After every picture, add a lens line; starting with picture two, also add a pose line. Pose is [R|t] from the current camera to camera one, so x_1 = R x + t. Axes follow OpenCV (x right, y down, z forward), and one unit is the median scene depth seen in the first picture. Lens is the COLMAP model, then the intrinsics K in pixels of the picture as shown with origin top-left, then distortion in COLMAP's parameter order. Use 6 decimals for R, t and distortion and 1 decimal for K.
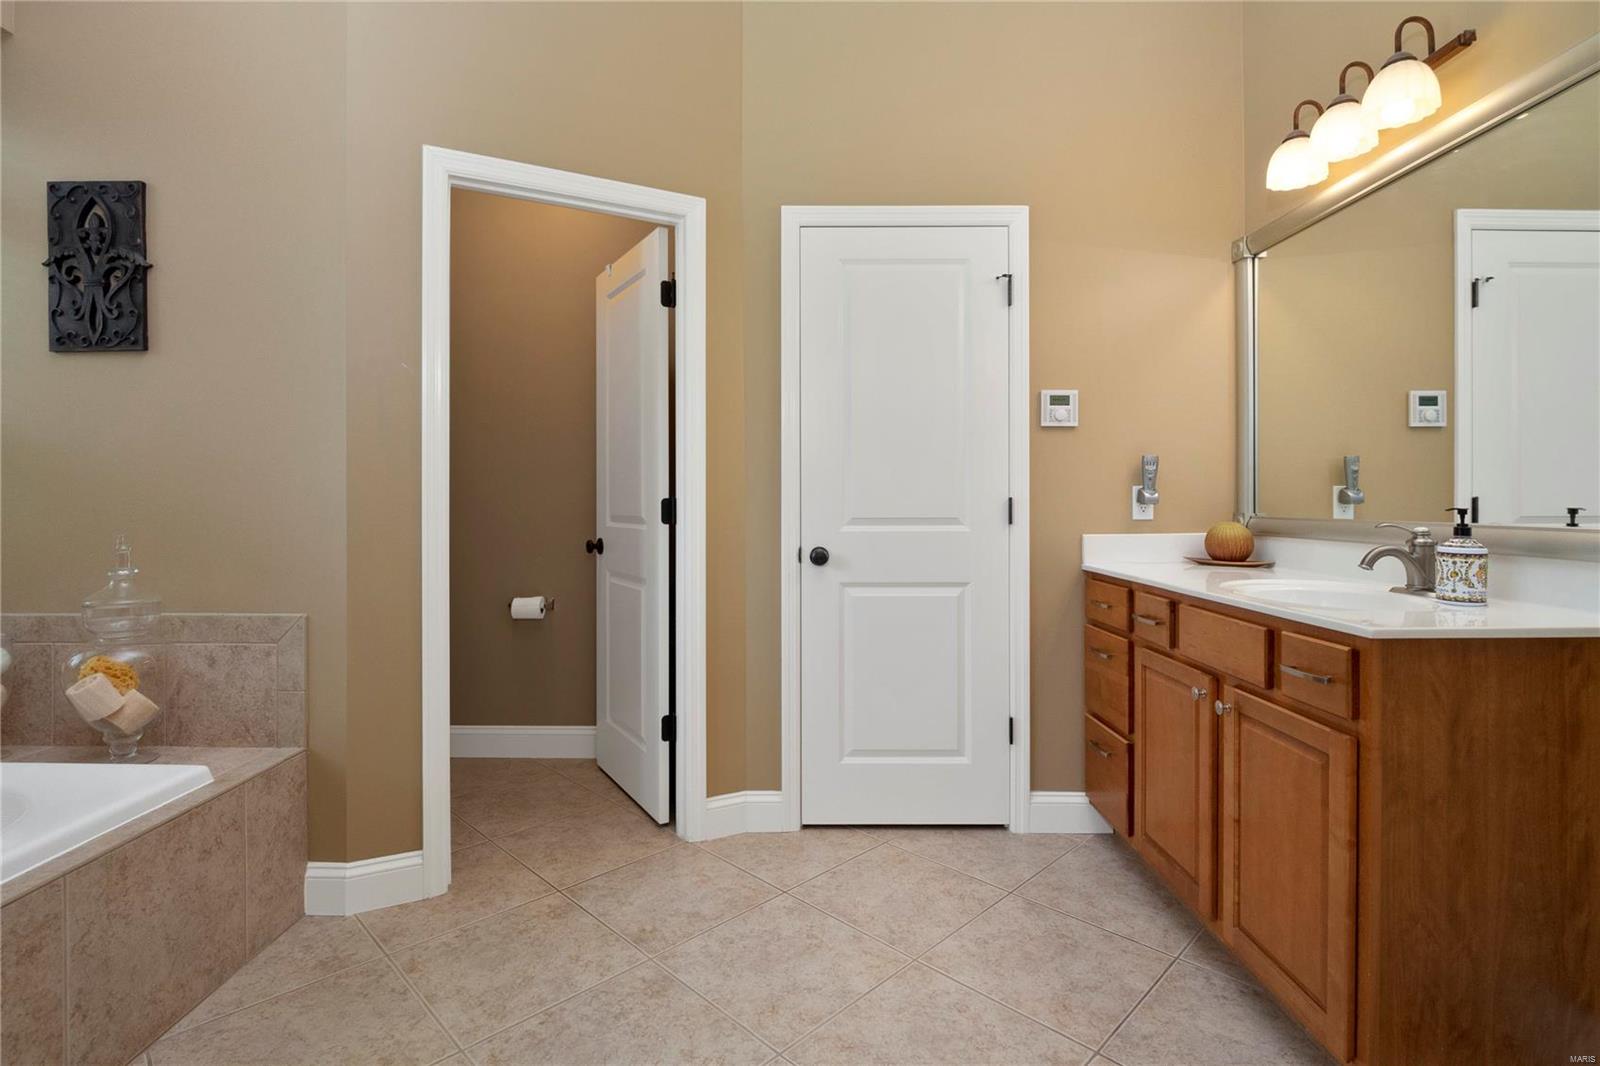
lens RADIAL K [[777.6, 0, 801.3], [0, 777.6, 500.8], [0, 0, 1]] dist [-0.000835, -0.000054]
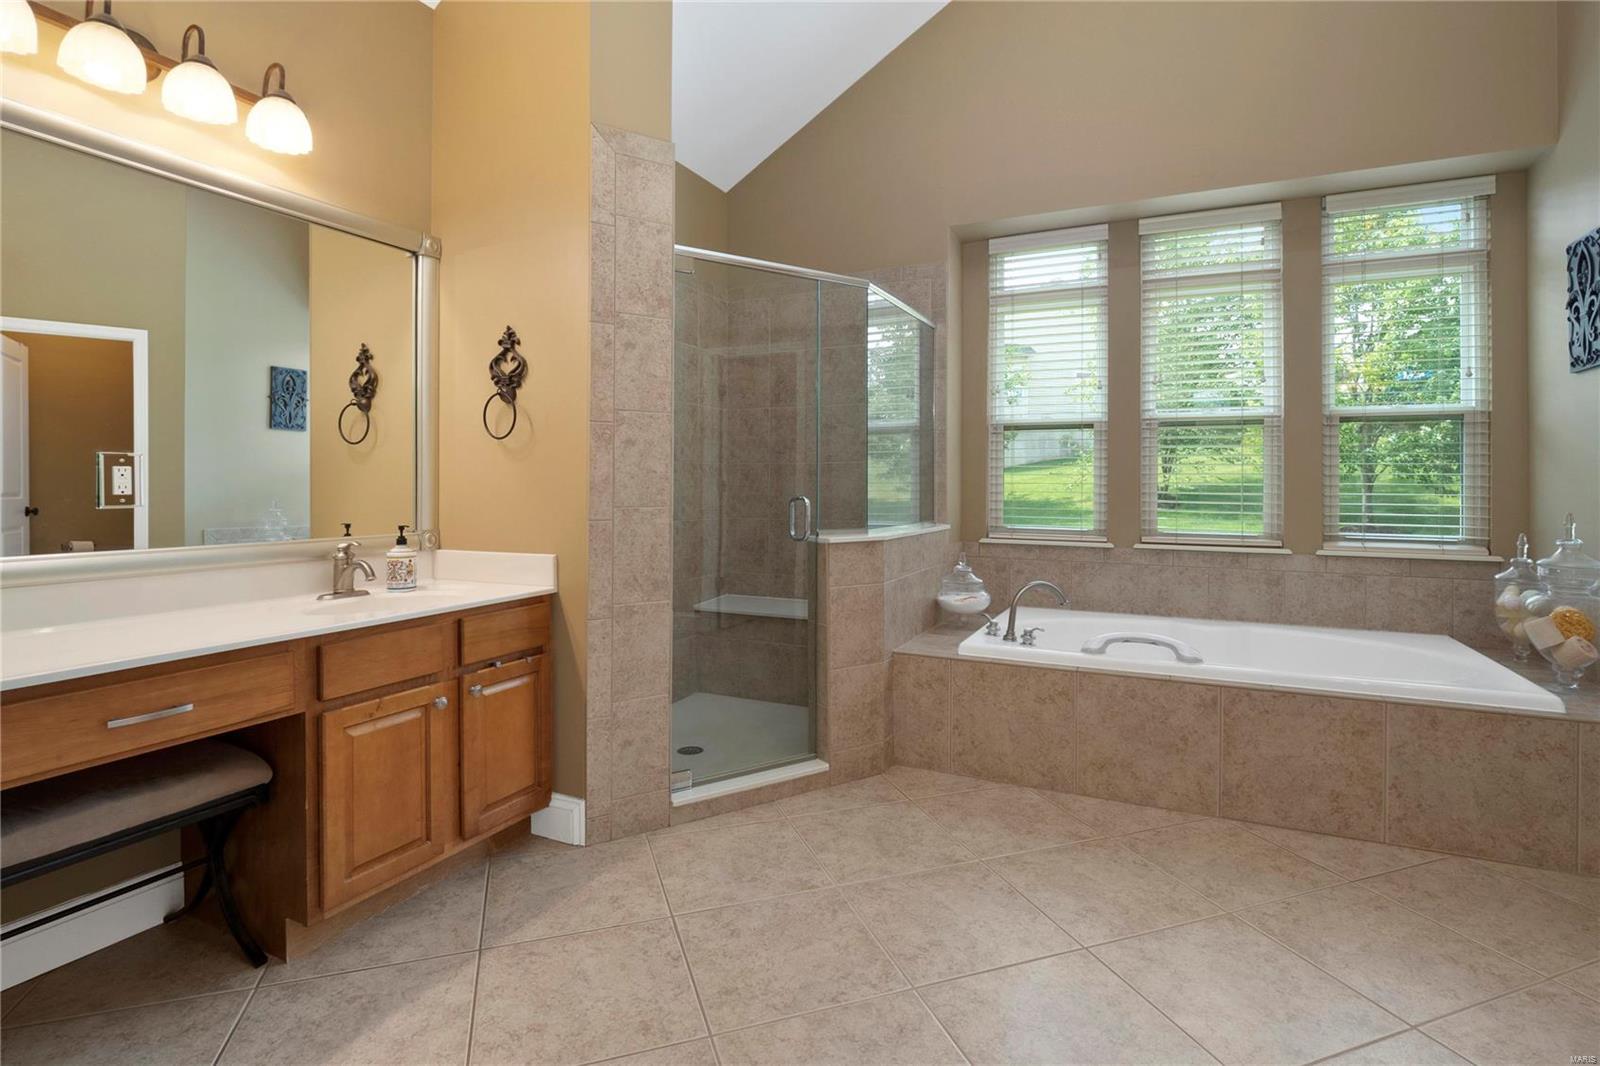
lens RADIAL K [[777.6, 0, 801.3], [0, 777.6, 500.8], [0, 0, 1]] dist [-0.000835, -0.000054]
pose [[-0.437122, 0.015250, -0.899273, 0.909832], [-0.008647, 0.999739, 0.021157, 0.008083], [0.899361, 0.017025, -0.436875, 0.458141]]
